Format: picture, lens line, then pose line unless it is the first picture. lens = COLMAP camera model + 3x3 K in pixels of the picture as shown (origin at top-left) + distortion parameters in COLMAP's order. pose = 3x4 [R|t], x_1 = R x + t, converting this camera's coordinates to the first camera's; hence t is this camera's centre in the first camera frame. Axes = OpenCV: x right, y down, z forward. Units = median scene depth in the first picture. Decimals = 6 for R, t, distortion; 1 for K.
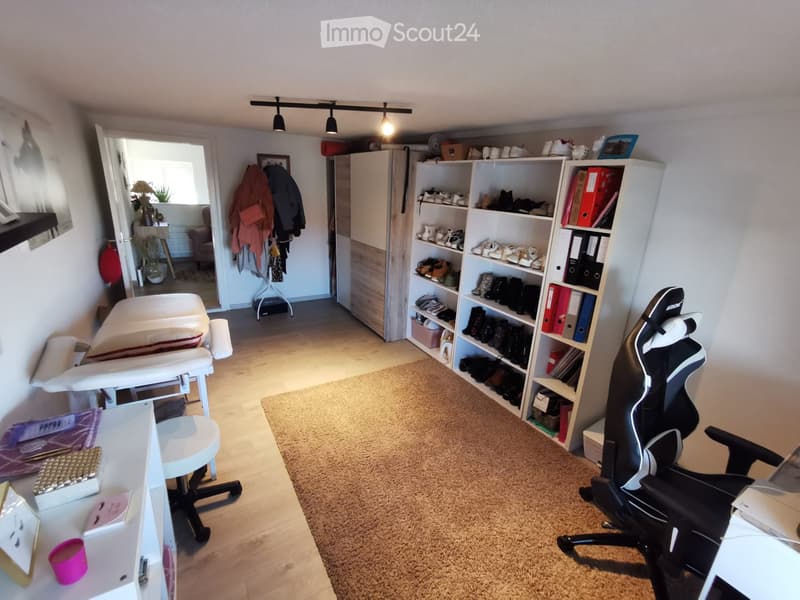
lens RADIAL K [[368.1, 0, 397.2], [0, 368.1, 300.1], [0, 0, 1]] dist [-0.010309, 0.008952]
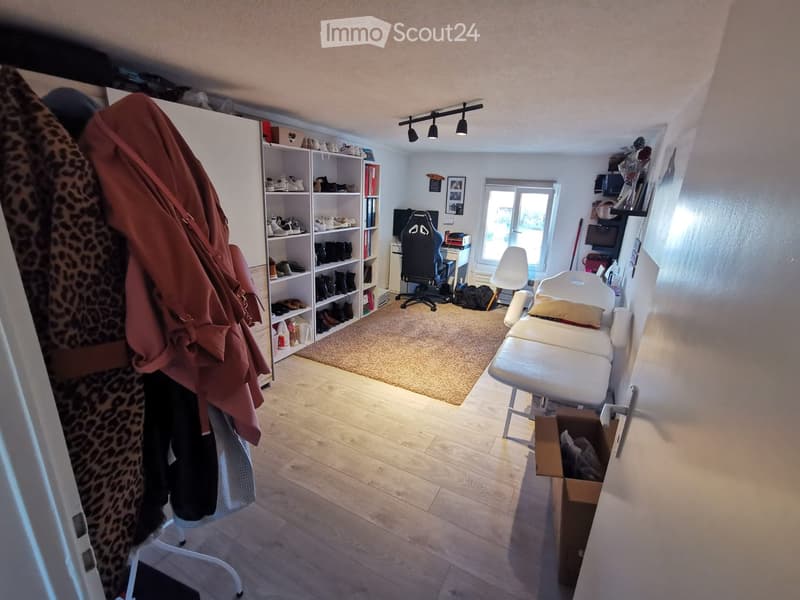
lens RADIAL K [[368.1, 0, 397.2], [0, 368.1, 300.1], [0, 0, 1]] dist [-0.010309, 0.008952]
pose [[-0.514845, -0.317335, 0.796387, -1.037357], [0.196689, 0.860461, 0.470021, -0.492179], [-0.834415, 0.398629, -0.380588, 1.485332]]
